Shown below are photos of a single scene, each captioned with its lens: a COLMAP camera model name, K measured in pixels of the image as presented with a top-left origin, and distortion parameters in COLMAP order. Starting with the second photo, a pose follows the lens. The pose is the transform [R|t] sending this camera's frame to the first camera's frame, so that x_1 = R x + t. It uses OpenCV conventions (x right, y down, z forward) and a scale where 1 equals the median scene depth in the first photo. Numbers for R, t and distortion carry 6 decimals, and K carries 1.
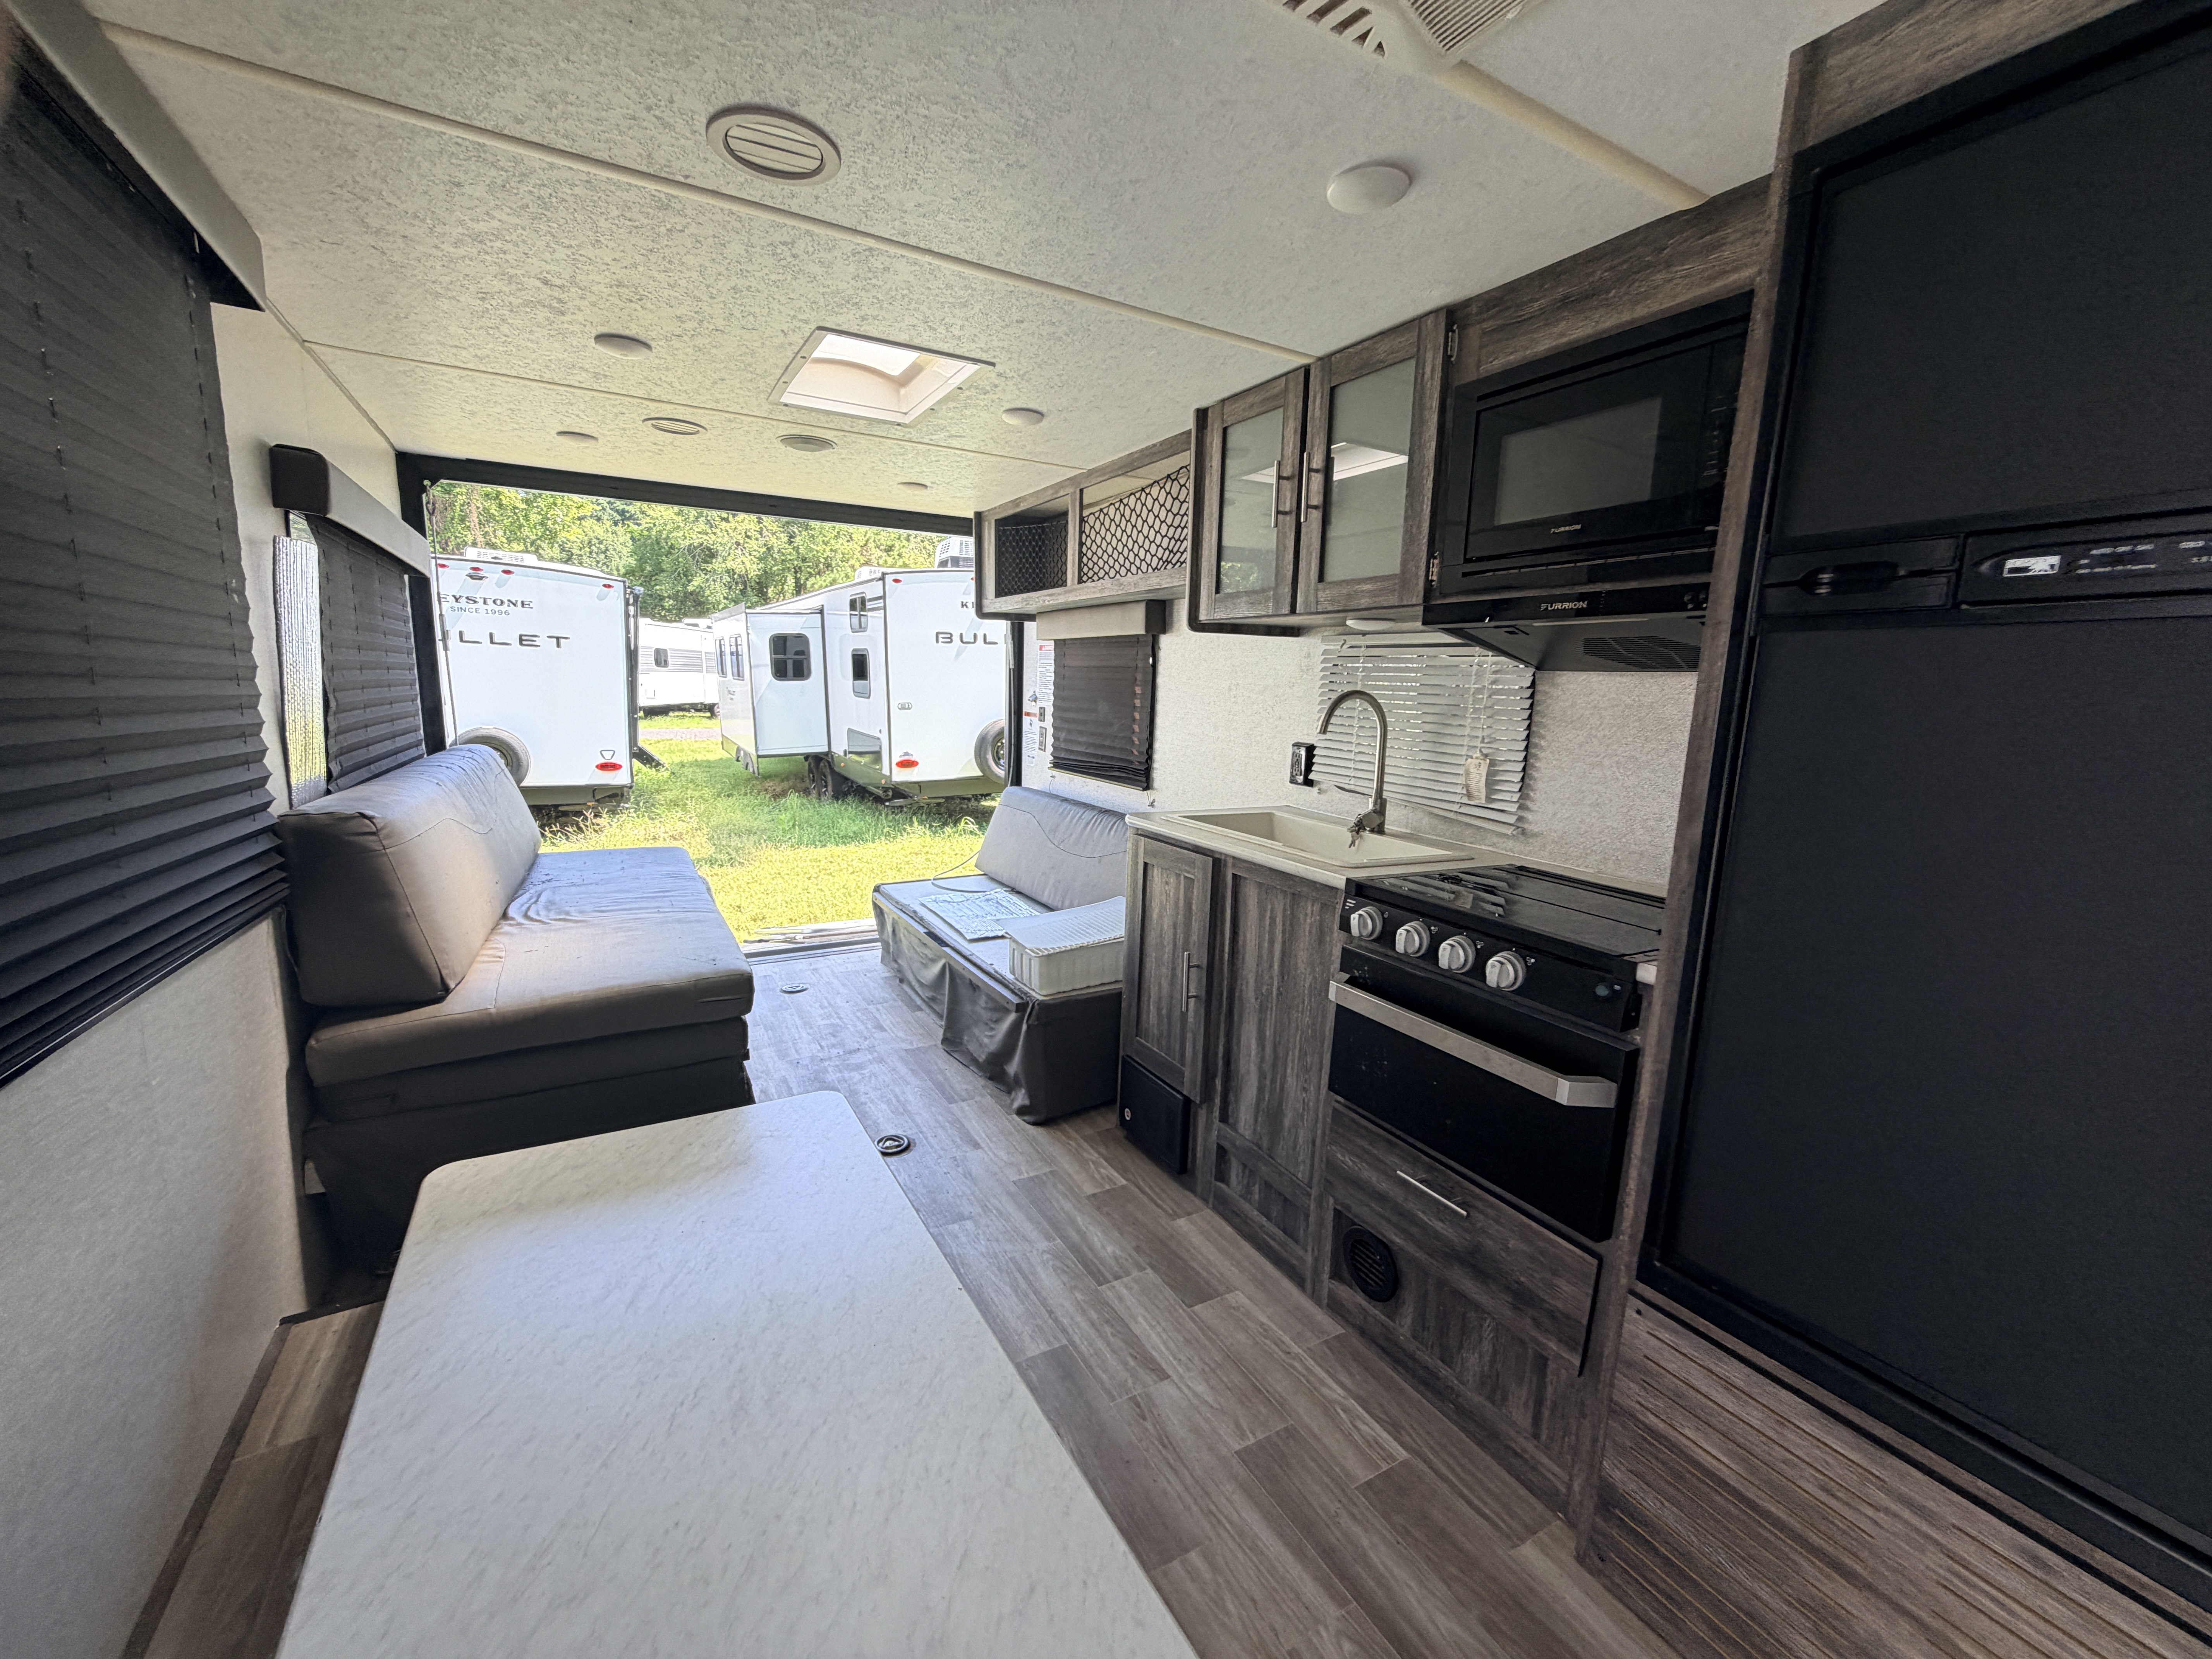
lens RADIAL K [[884.3, 0, 1106.0], [0, 884.3, 829.5], [0, 0, 1]] dist [0.003334, 0.000502]
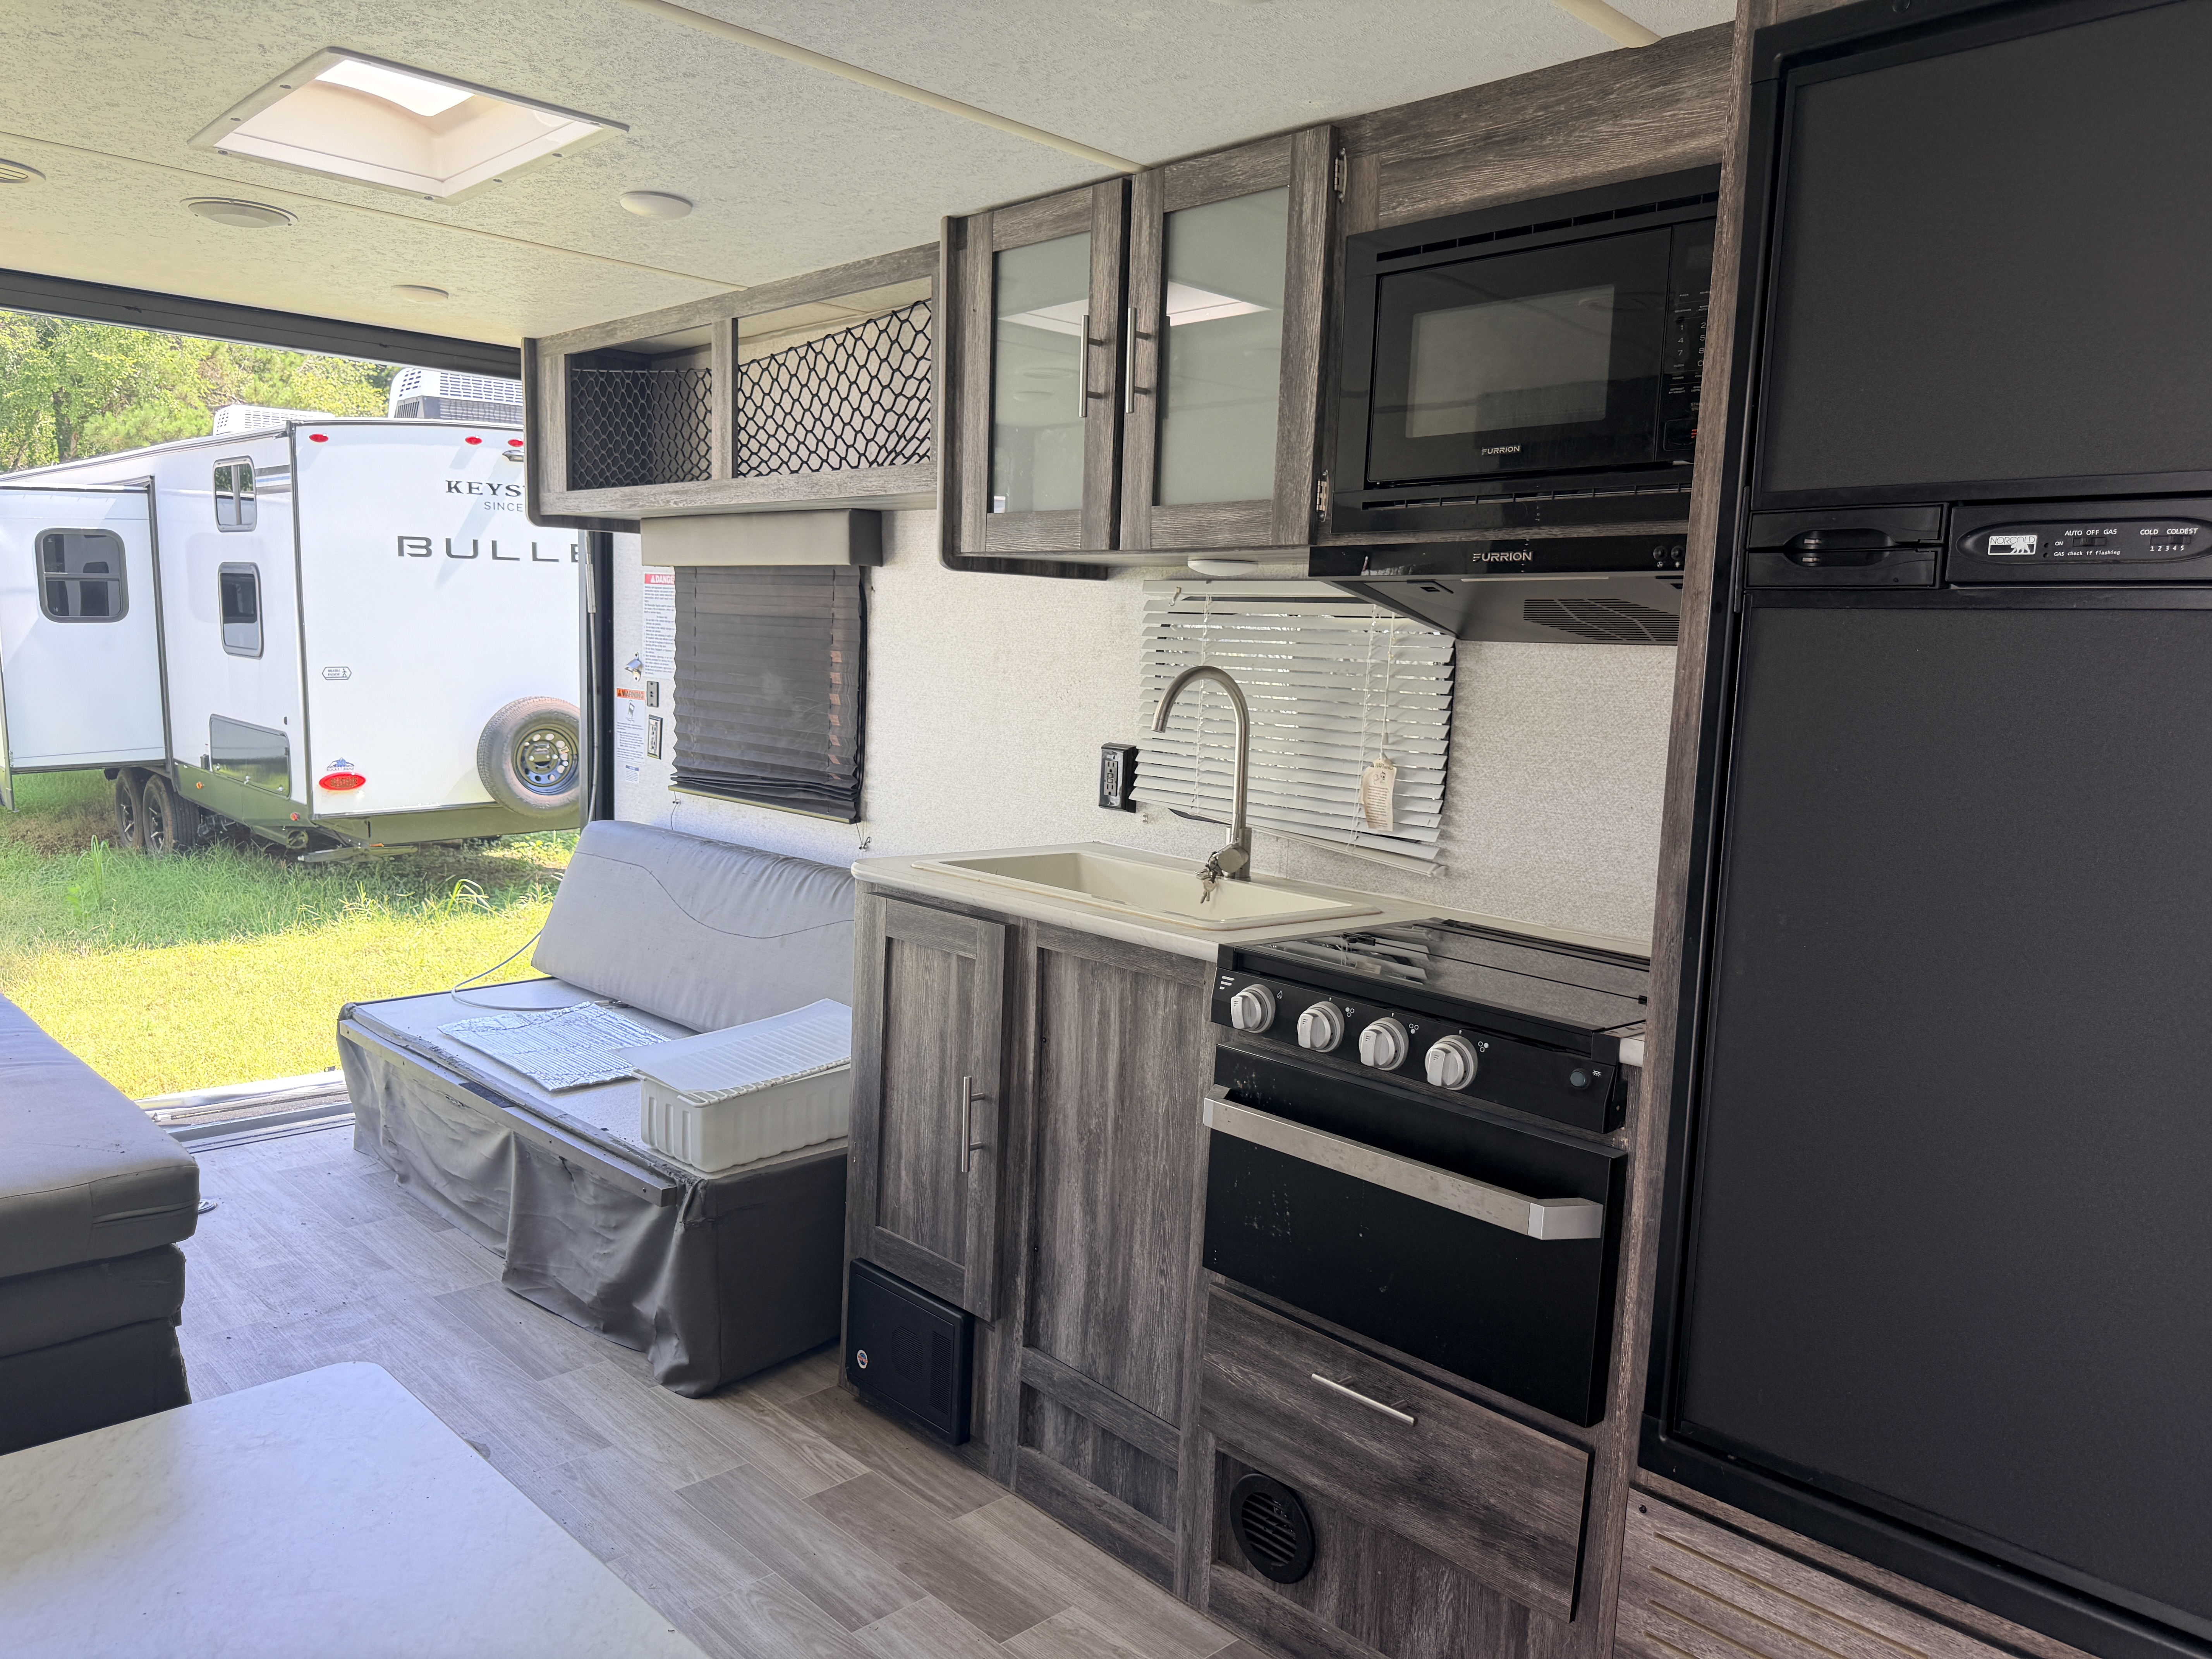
lens RADIAL K [[1556.6, 0, 1106.0], [0, 1556.6, 829.5], [0, 0, 1]] dist [0.133404, -0.234246]
pose [[0.967326, -0.020383, 0.252716, -0.090688], [0.030189, 0.998932, -0.034986, 0.004465], [-0.251732, 0.041472, 0.966908, -0.111662]]
